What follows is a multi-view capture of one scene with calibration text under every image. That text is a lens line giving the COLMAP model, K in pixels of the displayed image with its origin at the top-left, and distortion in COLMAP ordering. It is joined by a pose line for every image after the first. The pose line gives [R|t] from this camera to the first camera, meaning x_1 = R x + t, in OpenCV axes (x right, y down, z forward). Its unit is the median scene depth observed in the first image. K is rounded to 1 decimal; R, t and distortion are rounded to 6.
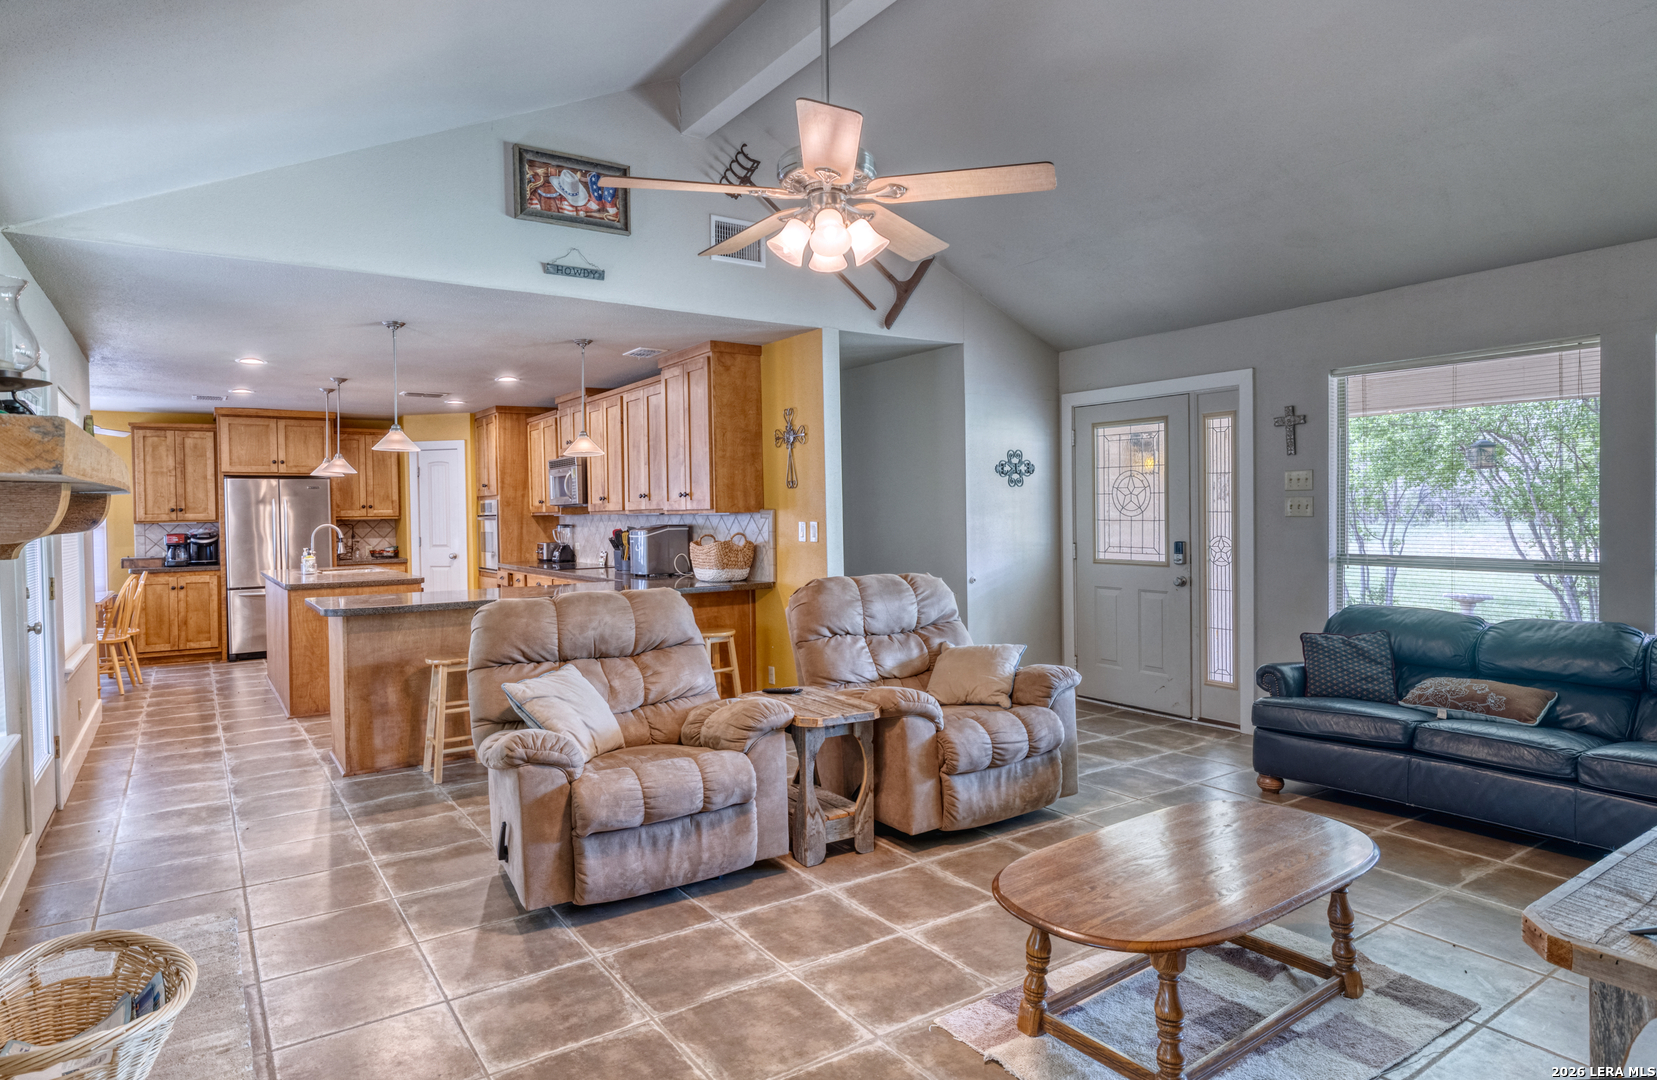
lens RADIAL K [[917.2, 0, 813.4], [0, 917.2, 524.7], [0, 0, 1]] dist [-0.001332, 0.002102]
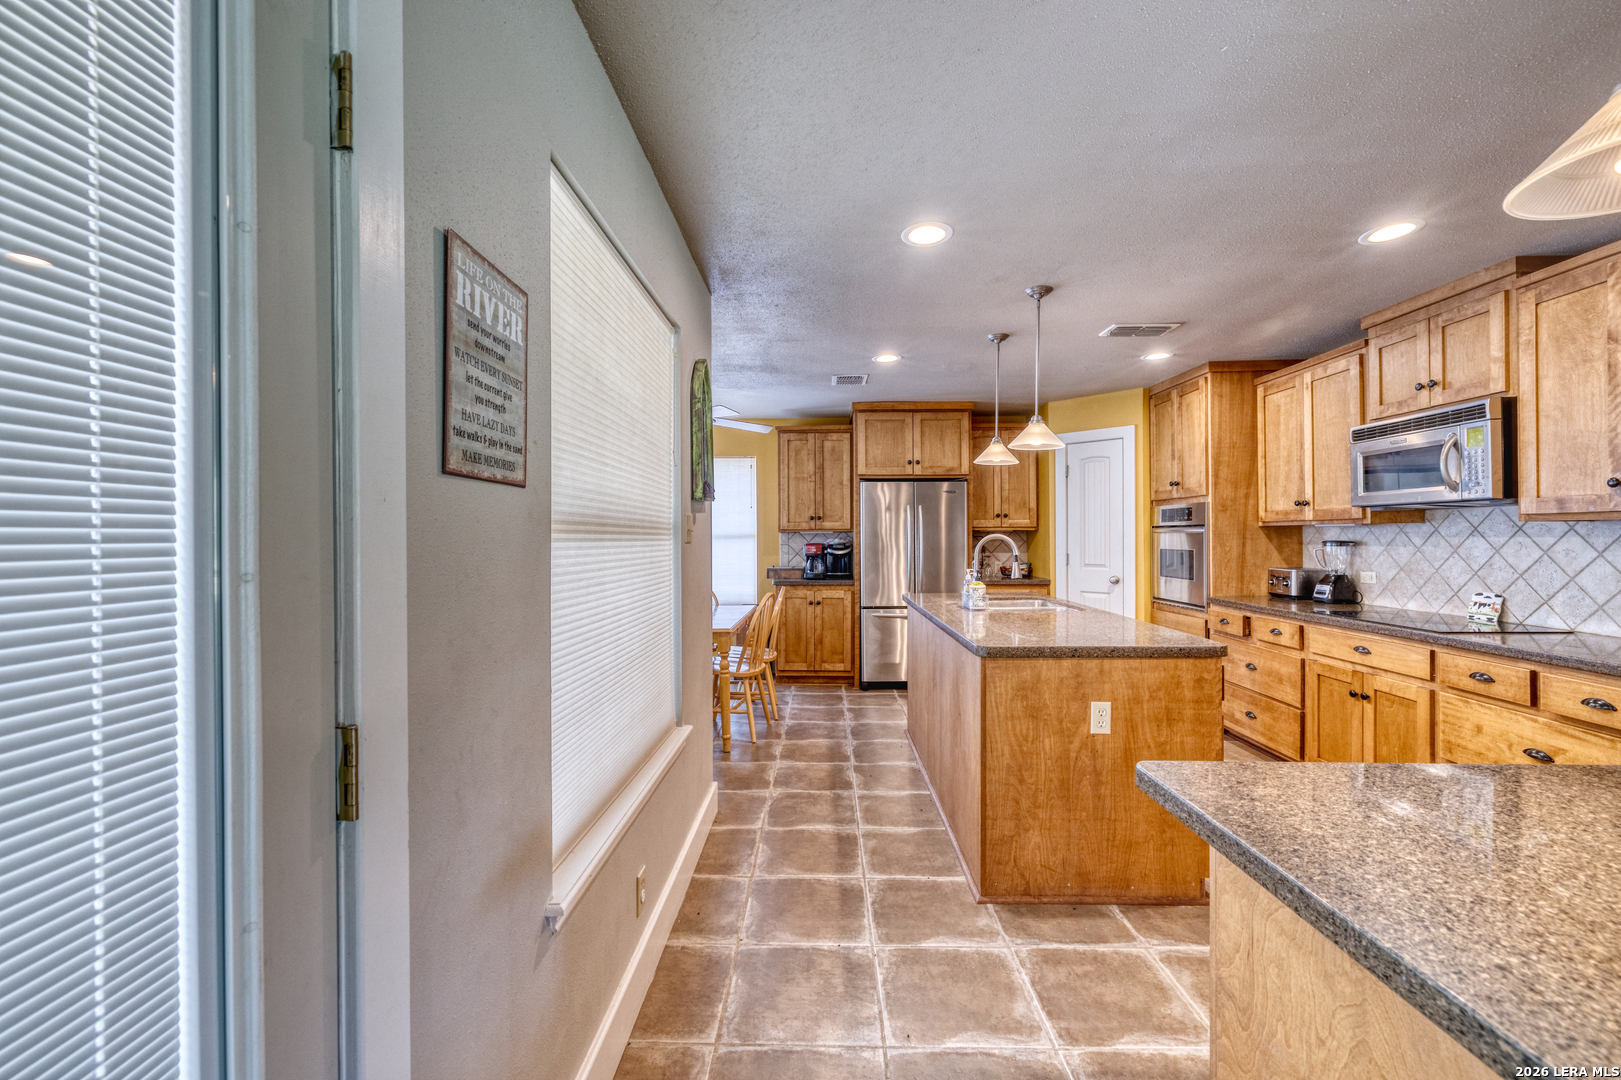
lens RADIAL K [[666.1, 0, 813.7], [0, 666.1, 536.0], [0, 0, 1]] dist [-0.001009, -0.003374]
pose [[0.816784, 0.013446, -0.576787, -0.315508], [-0.017539, 0.999845, -0.001528, 0.003520], [0.576677, 0.011365, 0.816893, 0.461407]]
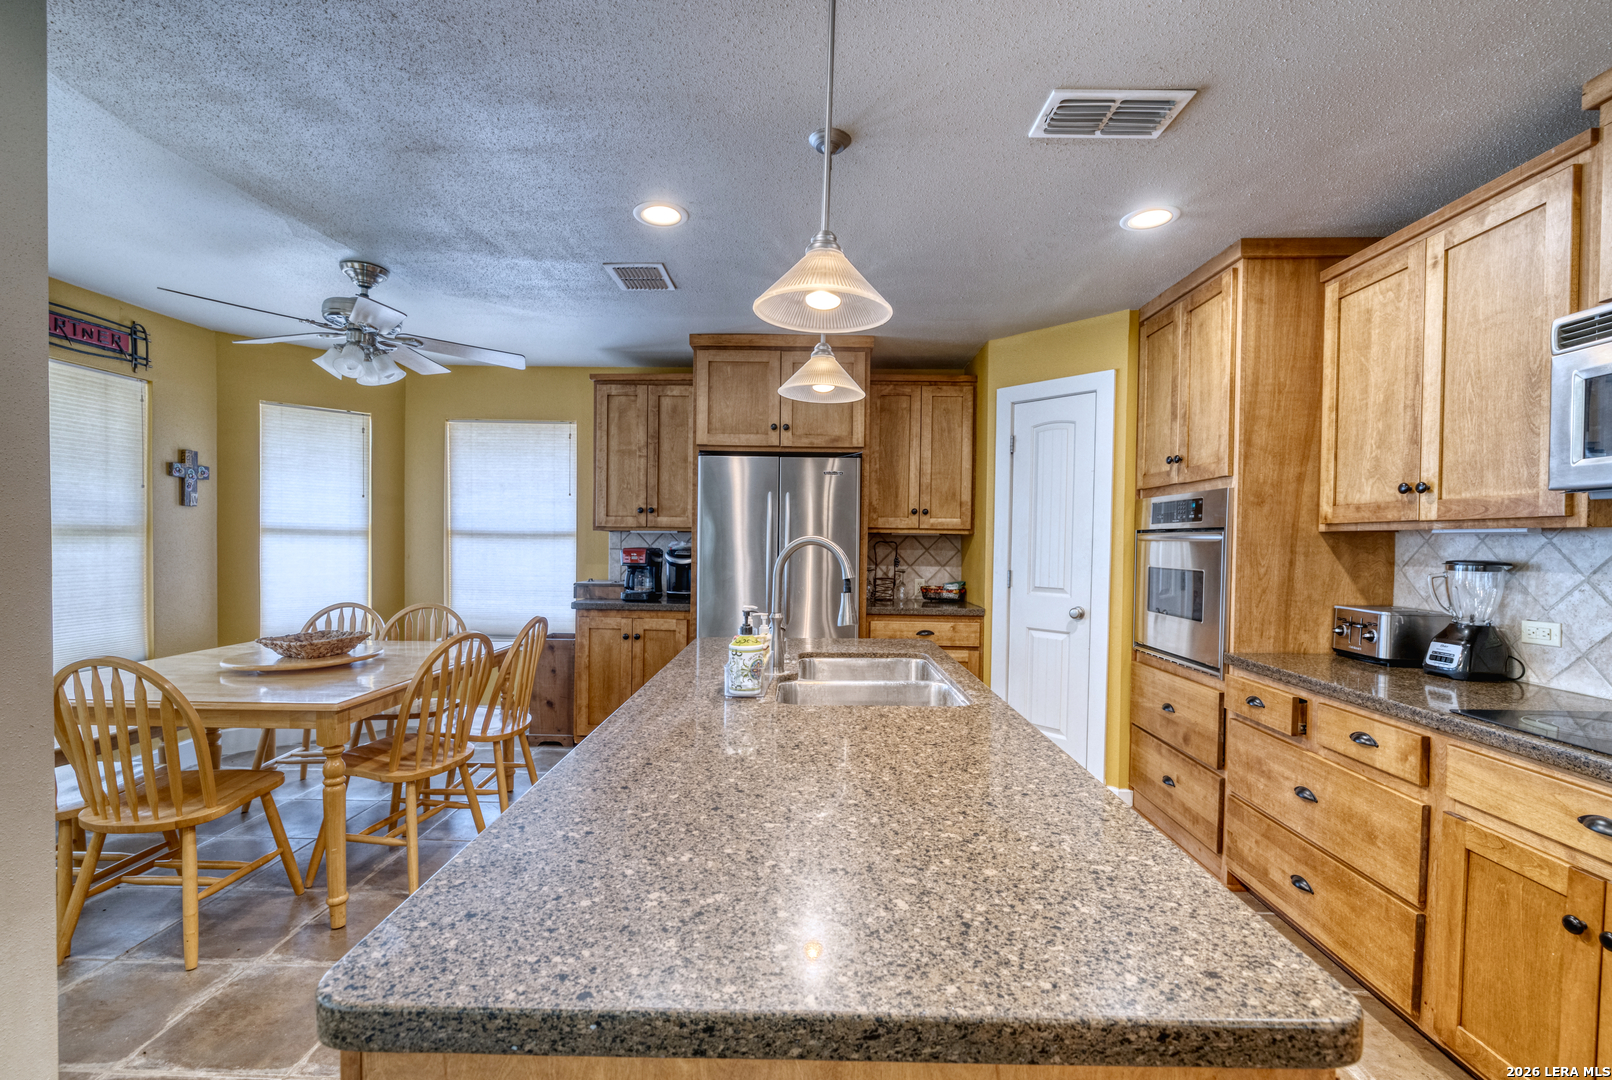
lens RADIAL K [[662.4, 0, 817.0], [0, 662.4, 559.3], [0, 0, 1]] dist [-0.001009, -0.003374]
pose [[0.821650, 0.044765, -0.568231, -0.346304], [-0.034596, 0.998990, 0.028676, 0.000581], [0.568941, -0.003903, 0.822369, 0.711587]]
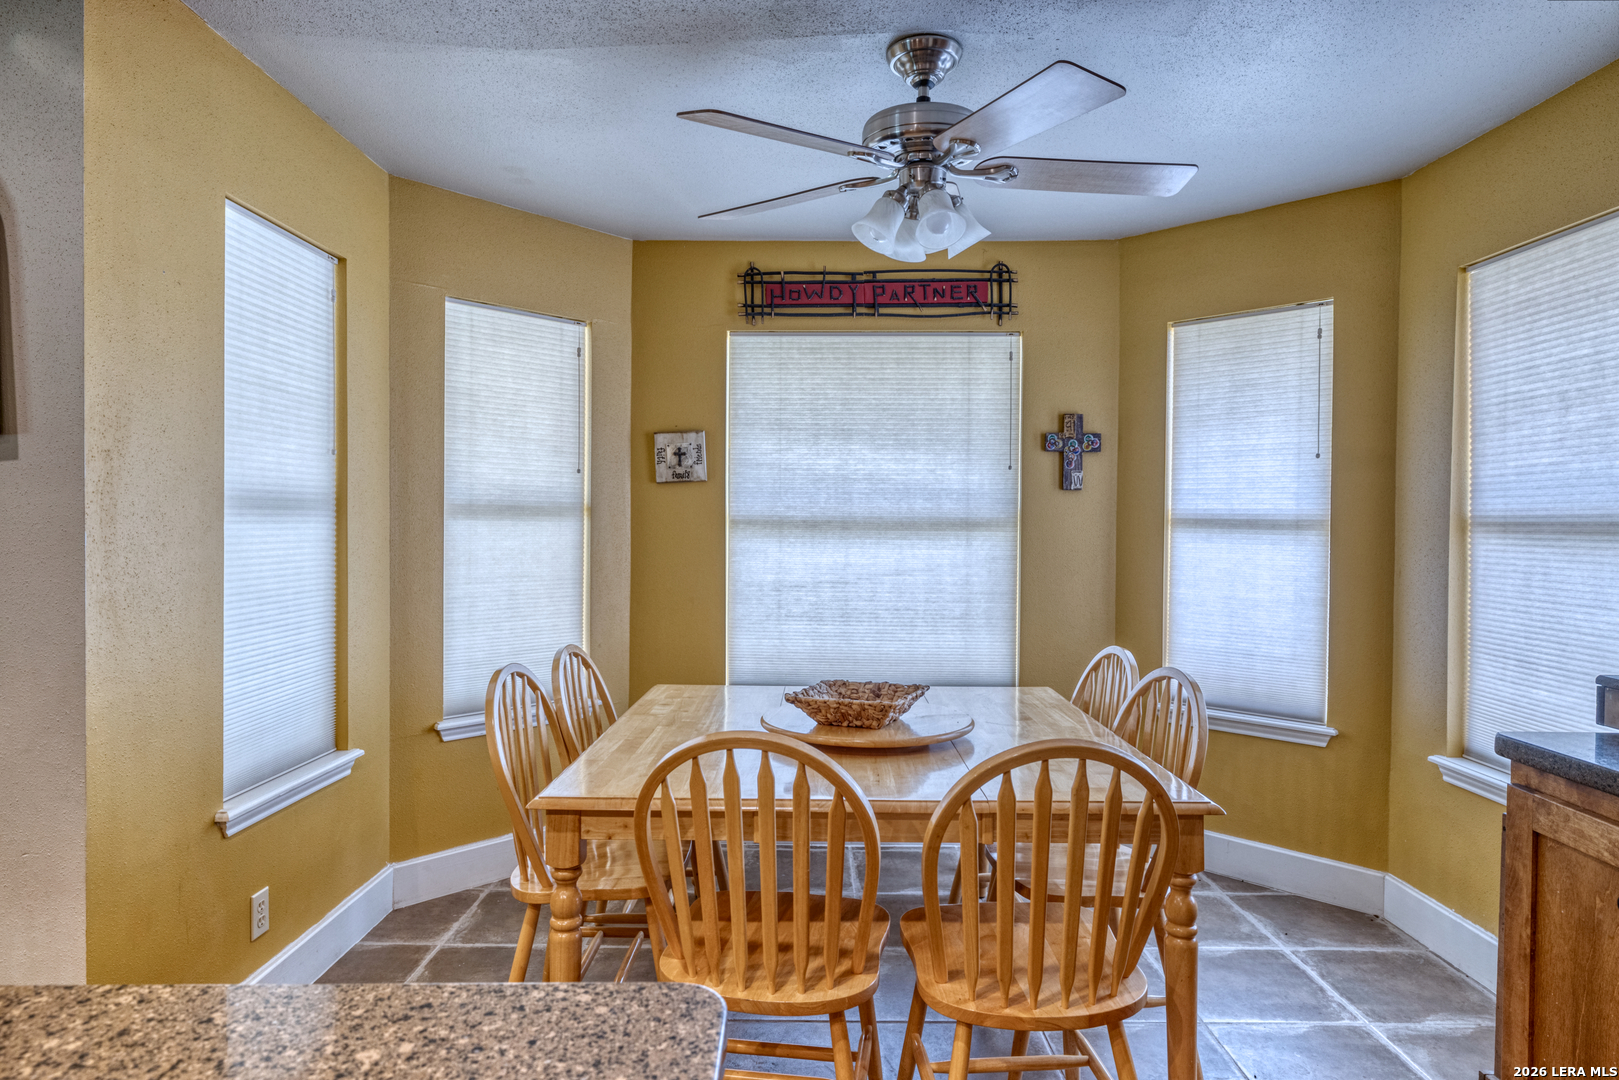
lens RADIAL K [[932.3, 0, 810.9], [0, 932.3, 535.4], [0, 0, 1]] dist [-0.006061, -0.000901]
pose [[-0.564983, 0.025288, -0.824715, -0.492354], [-0.007275, 0.999339, 0.035626, -0.000849], [0.825070, 0.026128, -0.564426, 0.983157]]
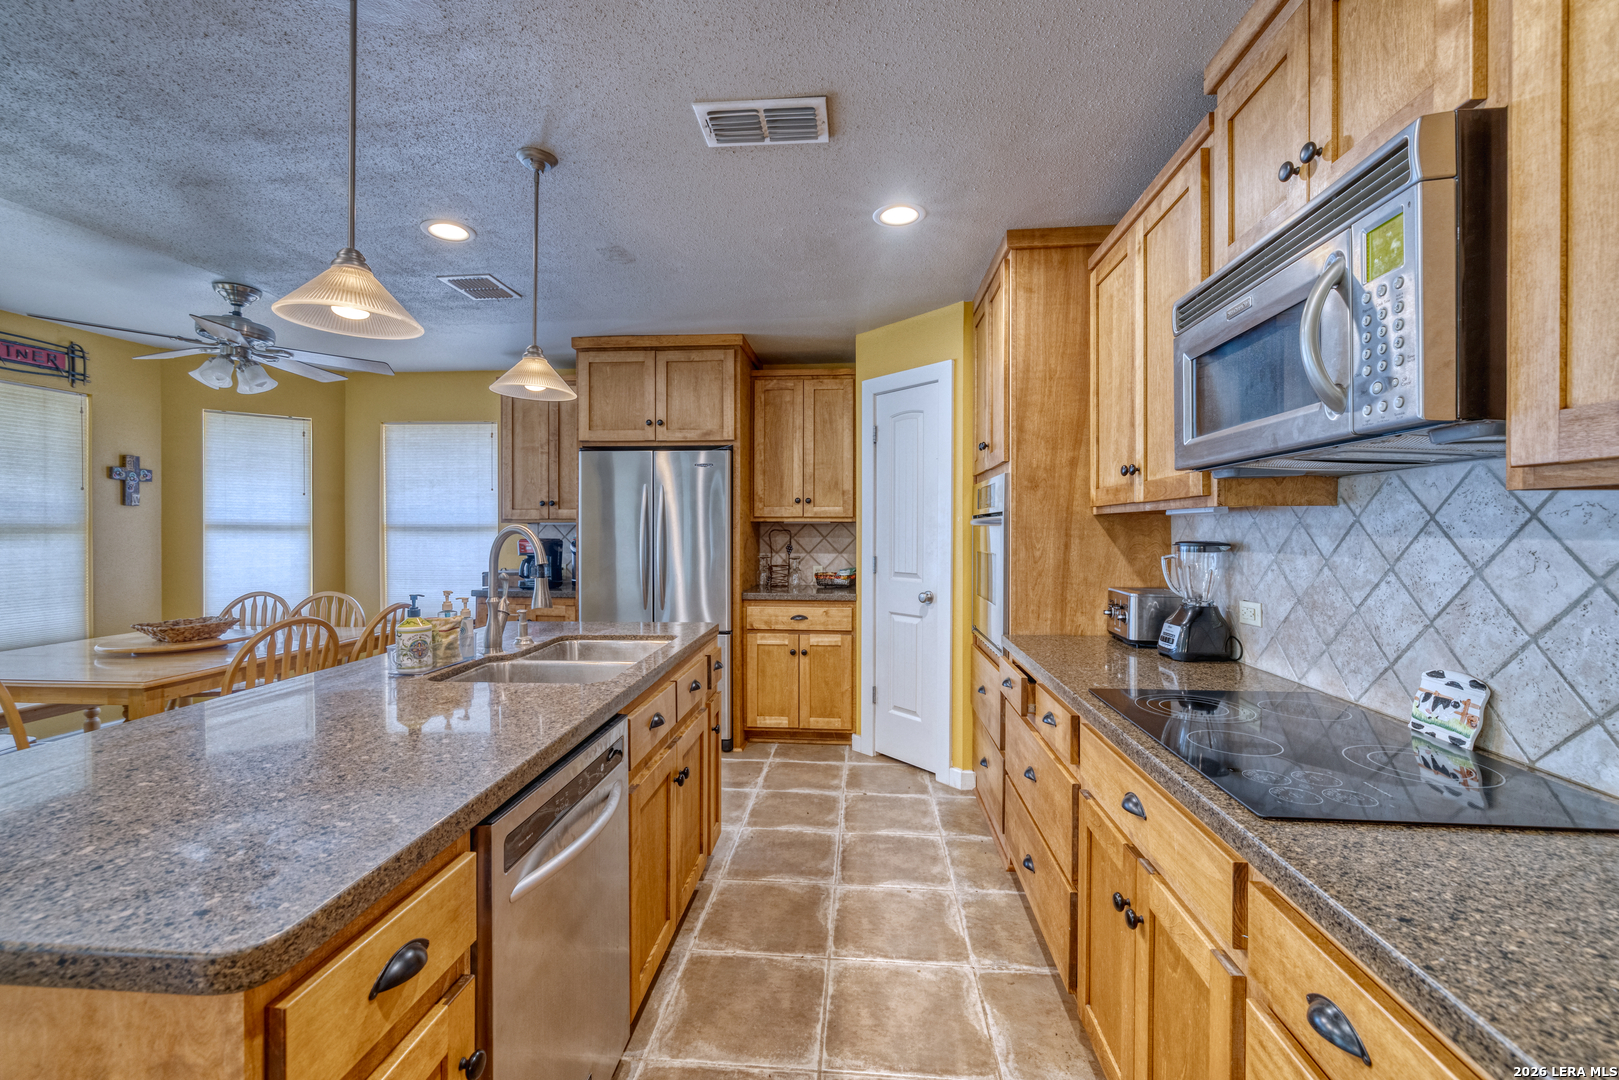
lens RADIAL K [[665.2, 0, 820.2], [0, 665.2, 537.0], [0, 0, 1]] dist [-0.001009, -0.003374]
pose [[0.782432, 0.024257, -0.622263, -0.242049], [-0.022481, 0.999690, 0.010703, -0.001357], [0.622330, 0.005615, 0.782735, 0.769054]]
